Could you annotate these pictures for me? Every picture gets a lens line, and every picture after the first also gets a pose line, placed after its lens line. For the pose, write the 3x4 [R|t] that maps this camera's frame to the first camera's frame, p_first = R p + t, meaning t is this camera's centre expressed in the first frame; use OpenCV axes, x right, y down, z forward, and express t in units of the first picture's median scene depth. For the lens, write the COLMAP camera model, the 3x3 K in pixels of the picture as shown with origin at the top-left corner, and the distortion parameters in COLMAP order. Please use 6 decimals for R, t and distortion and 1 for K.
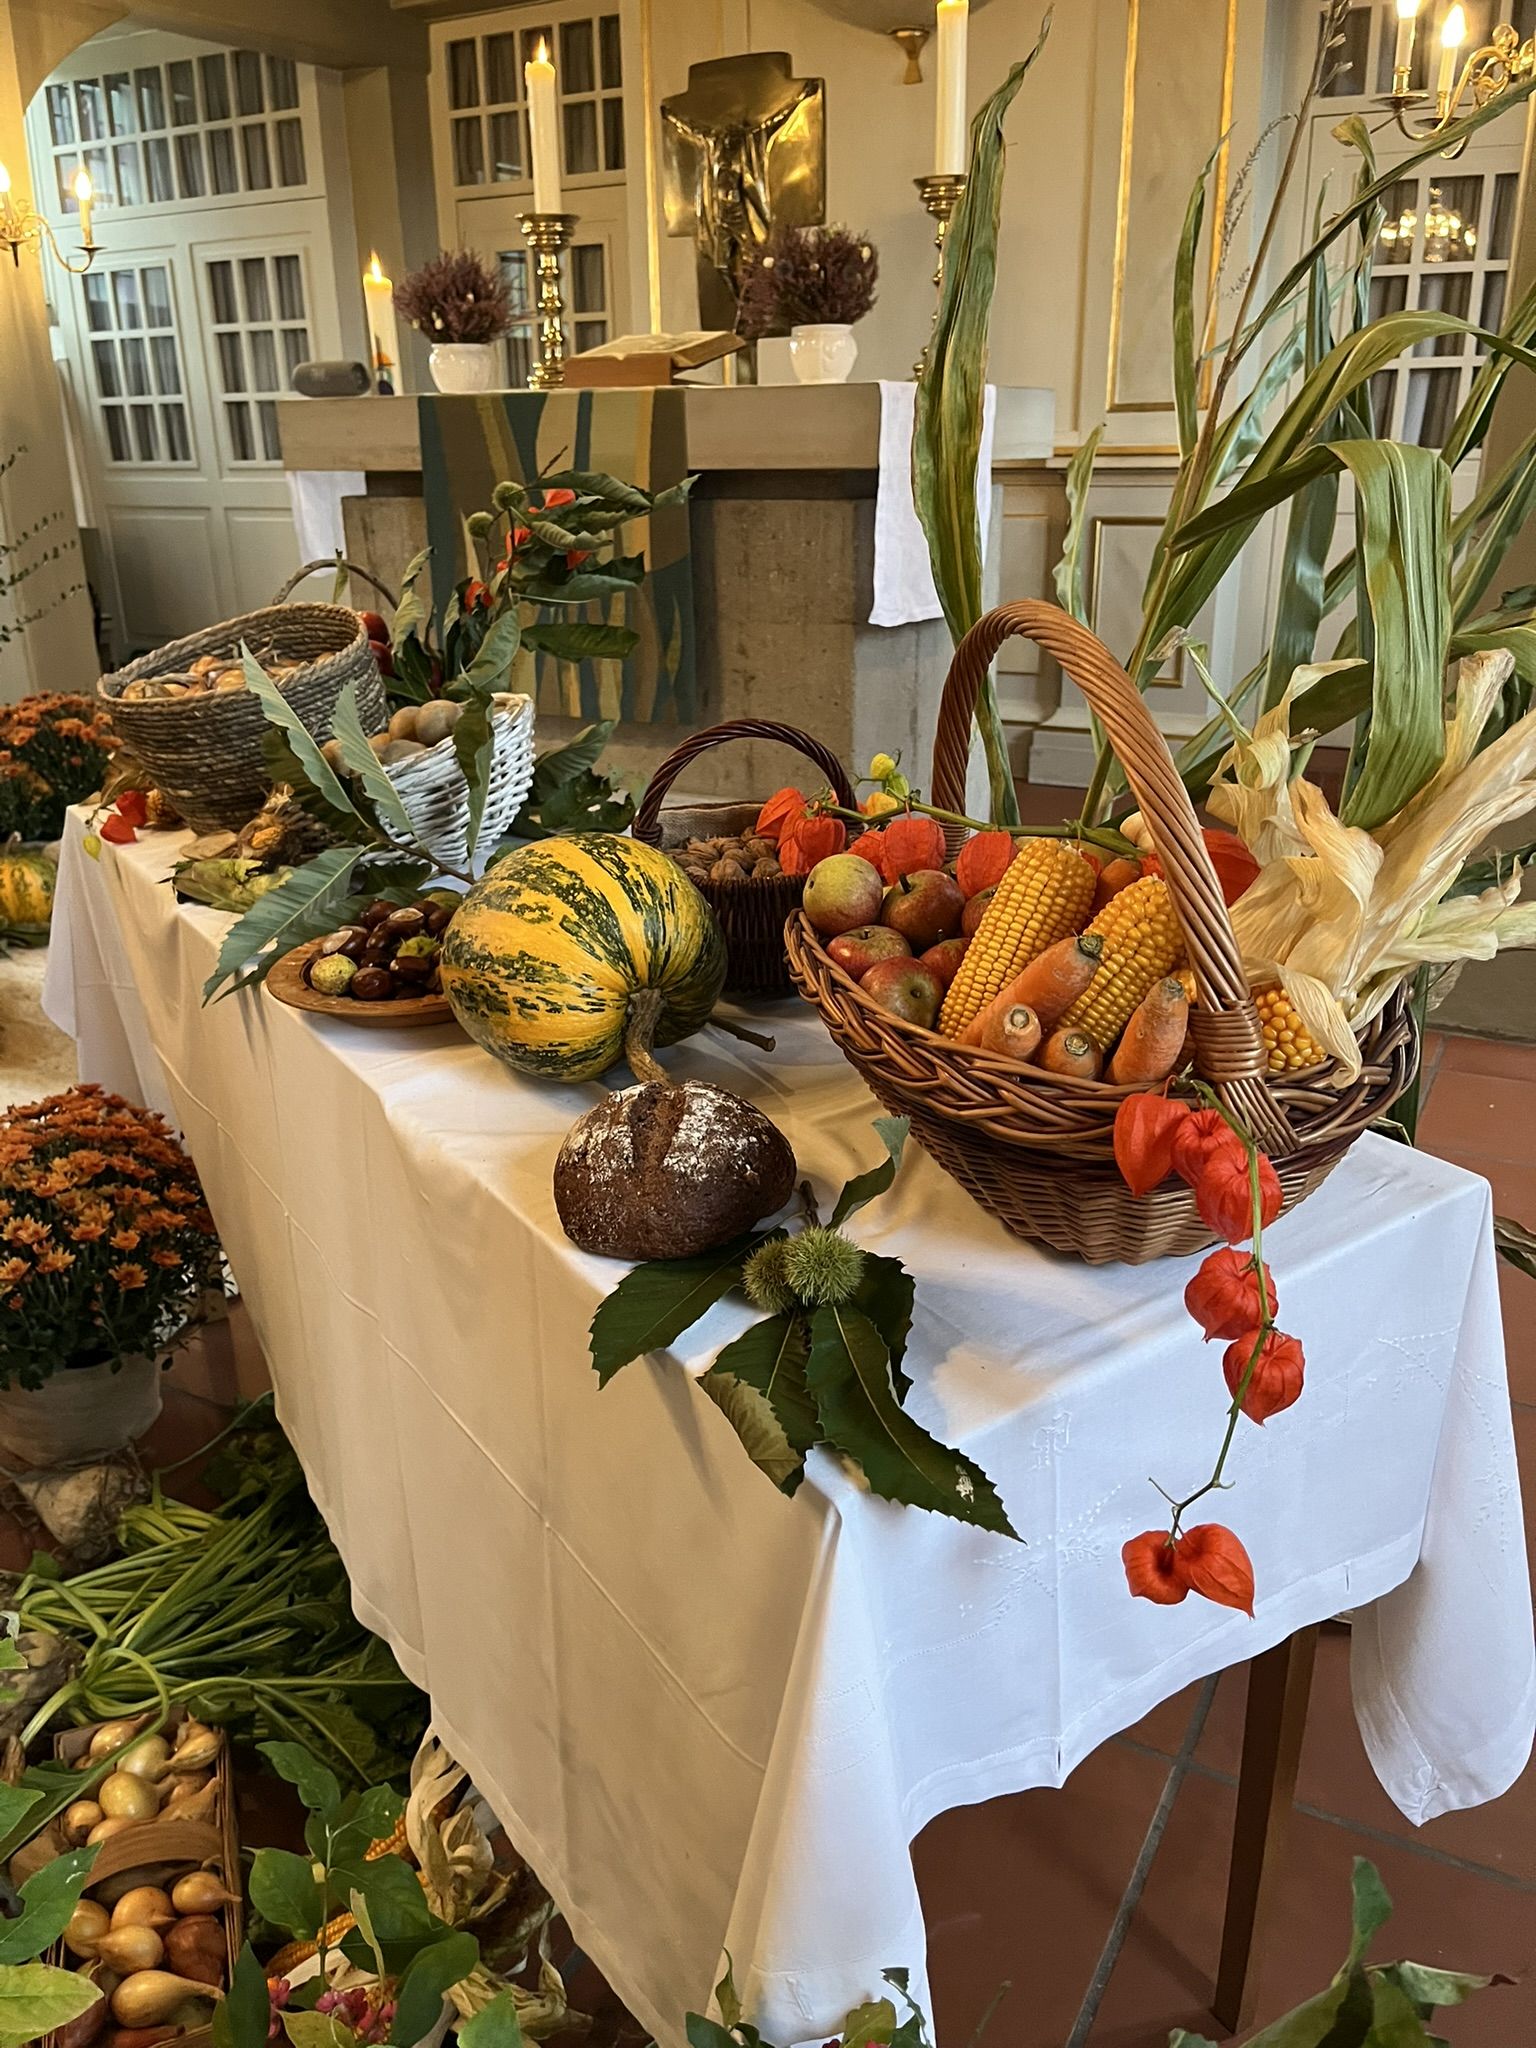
lens RADIAL K [[1574.7, 0, 768.0], [0, 1574.7, 1024.0], [0, 0, 1]] dist [-0.002490, -0.001266]
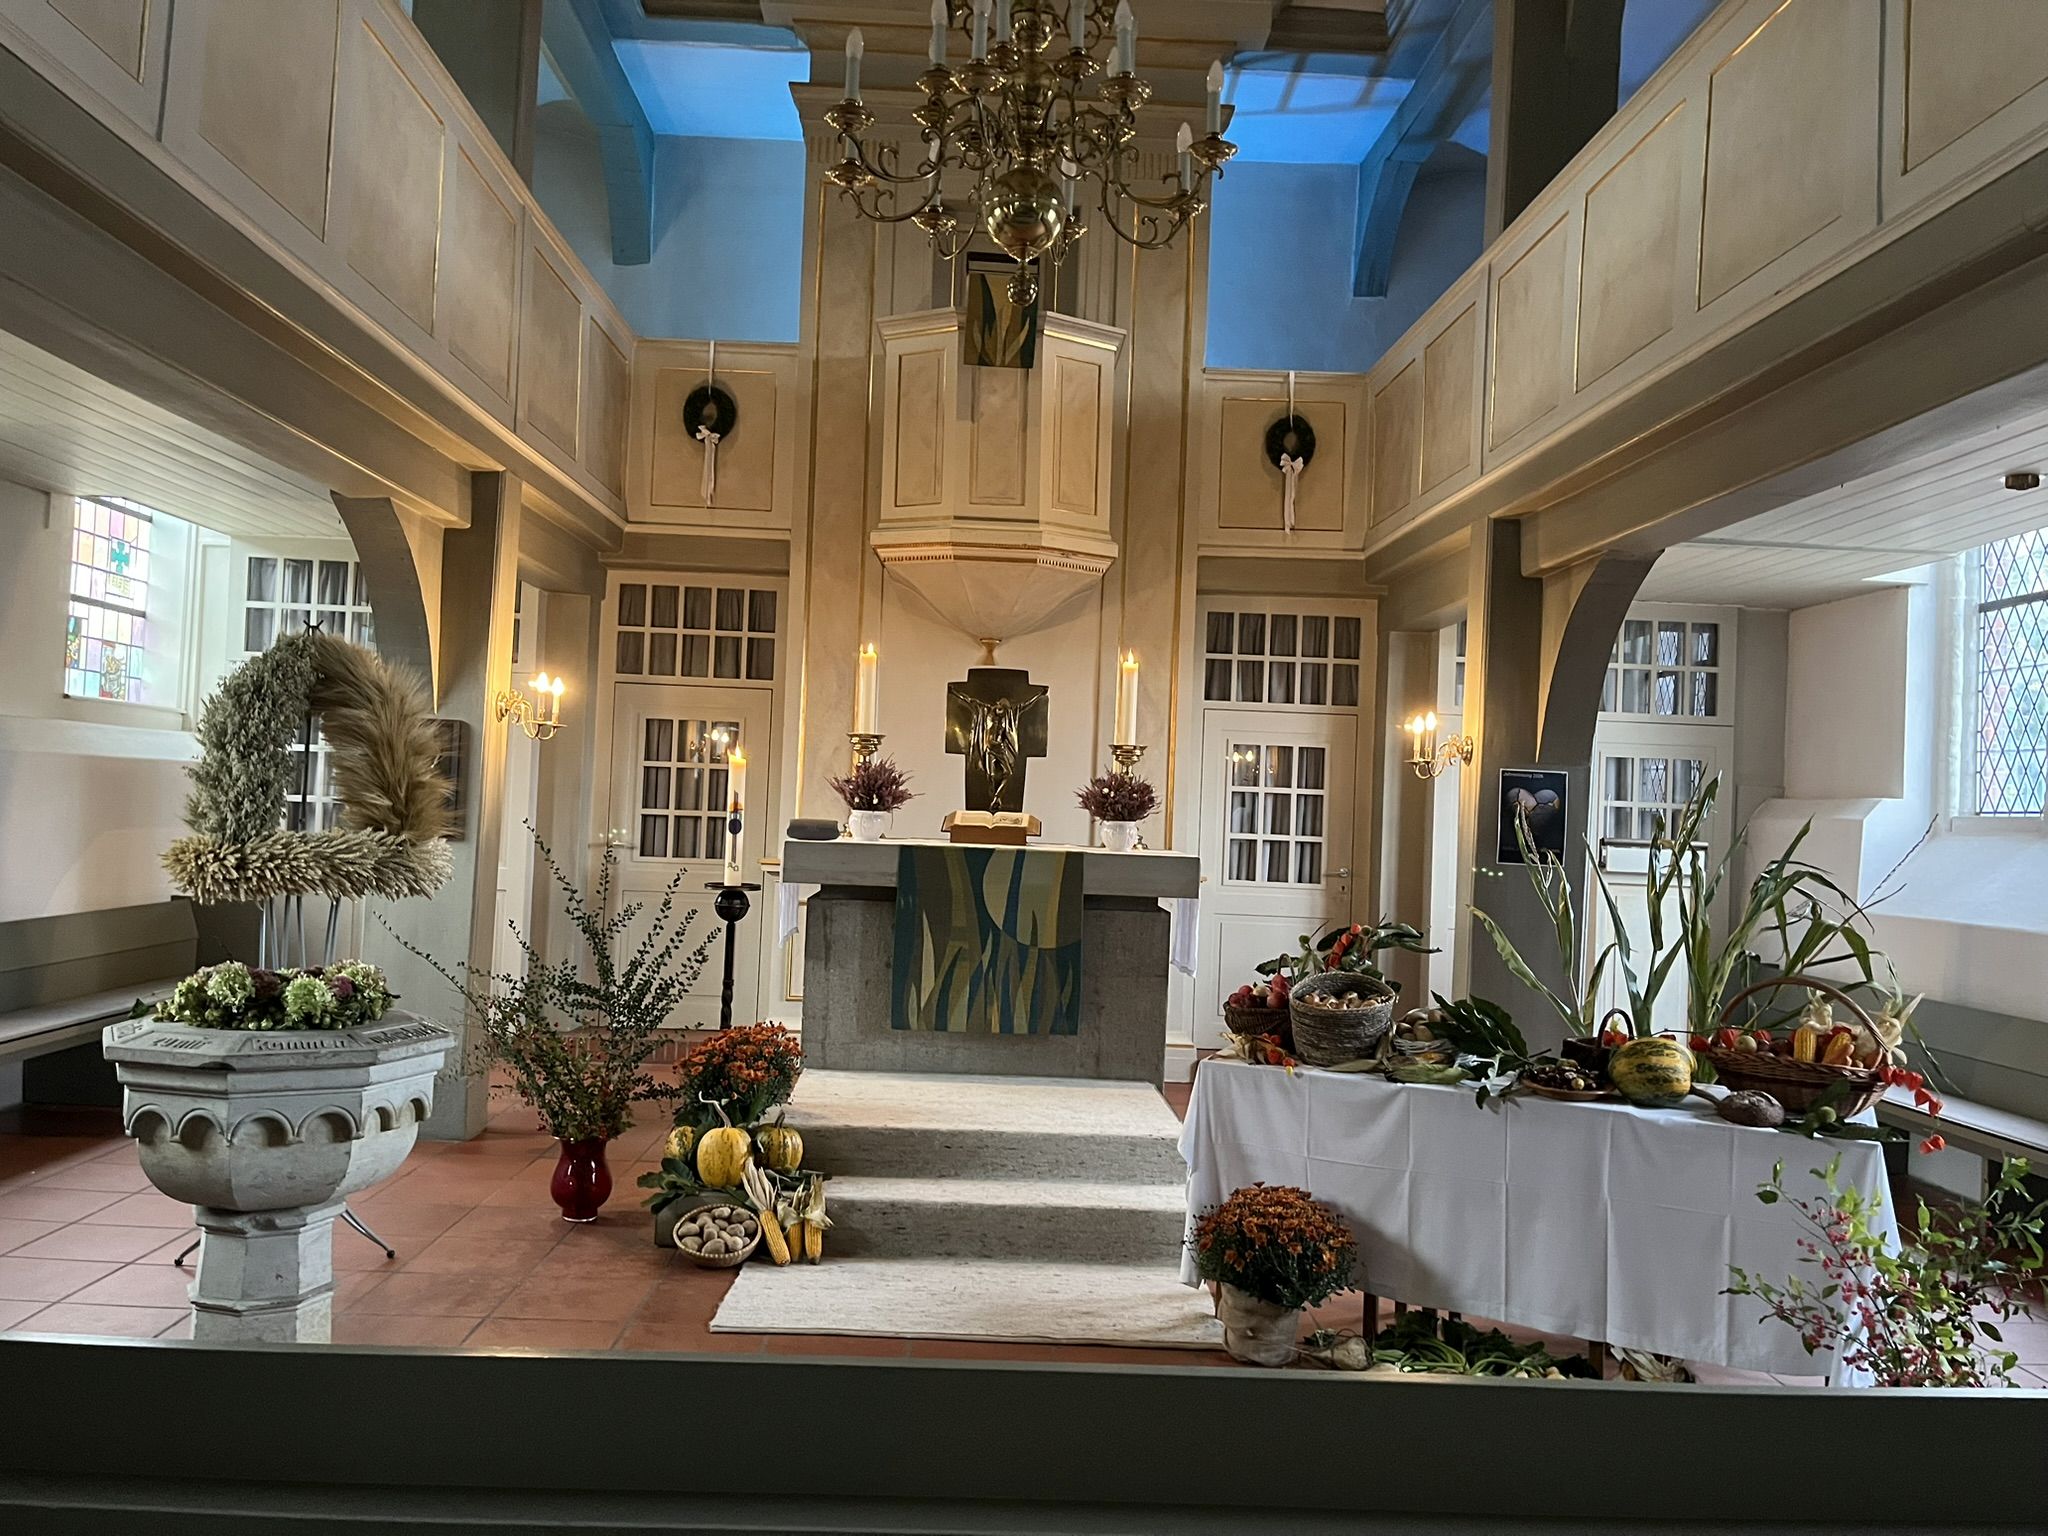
lens RADIAL K [[1574.7, 0, 1024.0], [0, 1574.7, 768.0], [0, 0, 1]] dist [-0.002490, -0.001266]
pose [[0.845925, 0.064415, 0.529397, -1.032641], [0.134758, 0.934646, -0.329055, 0.096042], [-0.515995, 0.349697, 0.781960, -0.417769]]
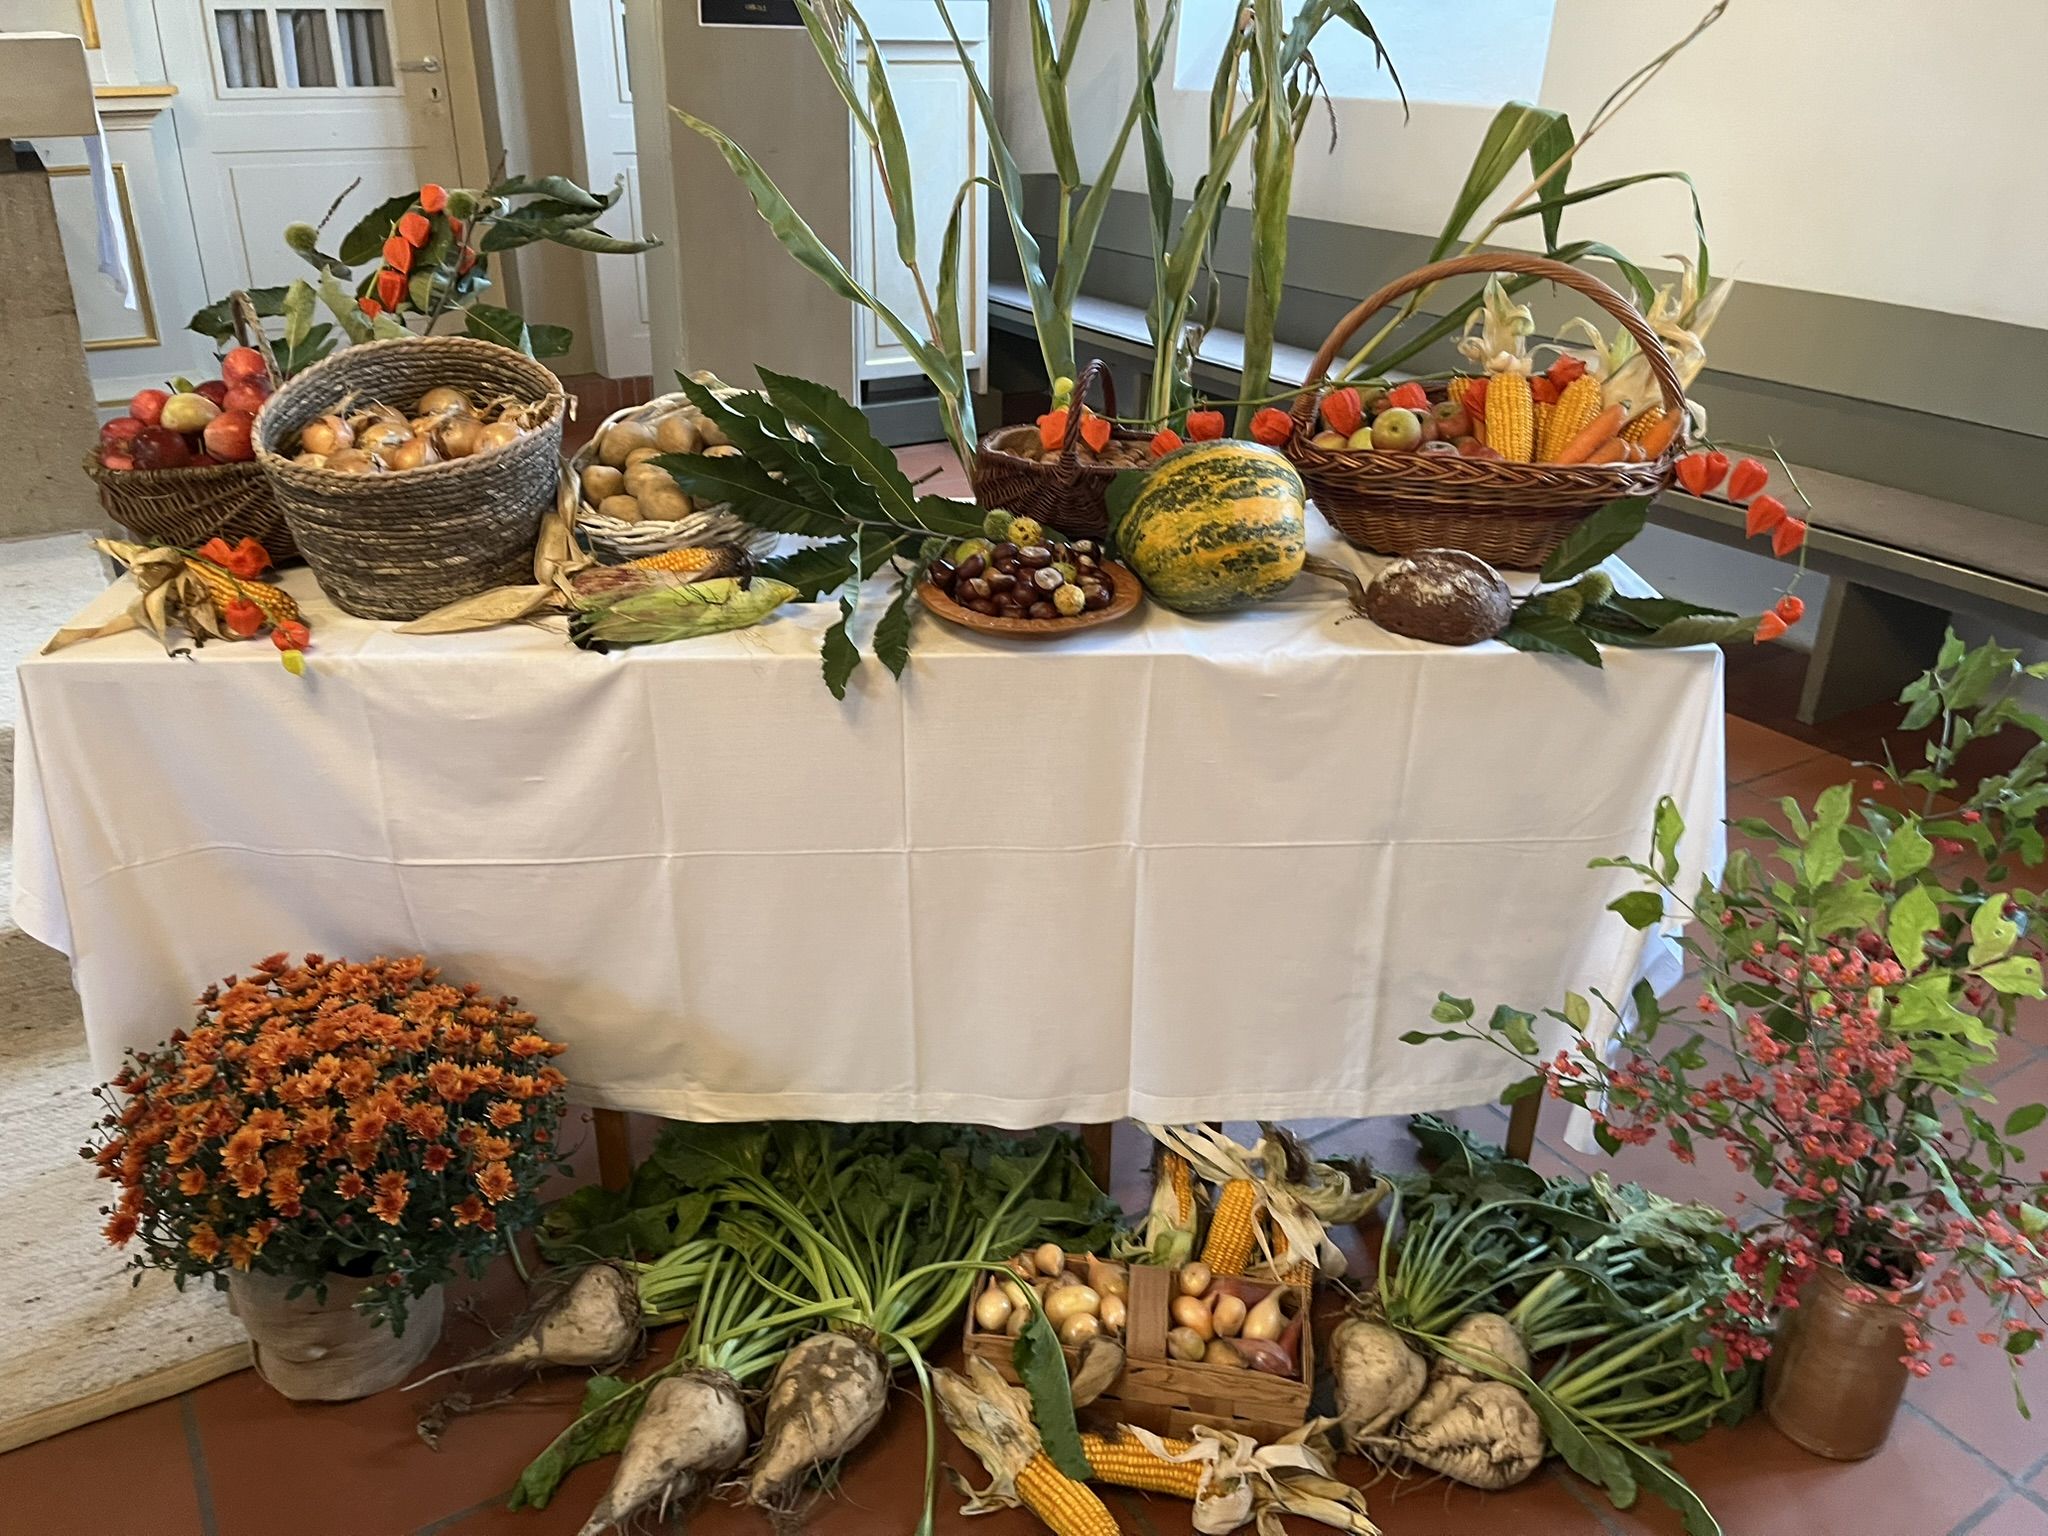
lens RADIAL K [[1612.7, 0, 1024.0], [0, 1612.7, 768.0], [0, 0, 1]] dist [0.104683, -0.204221]
pose [[0.481726, -0.346383, 0.804959, -0.473820], [0.289282, 0.929930, 0.227039, -0.072417], [-0.827198, 0.123490, 0.548173, 0.105804]]
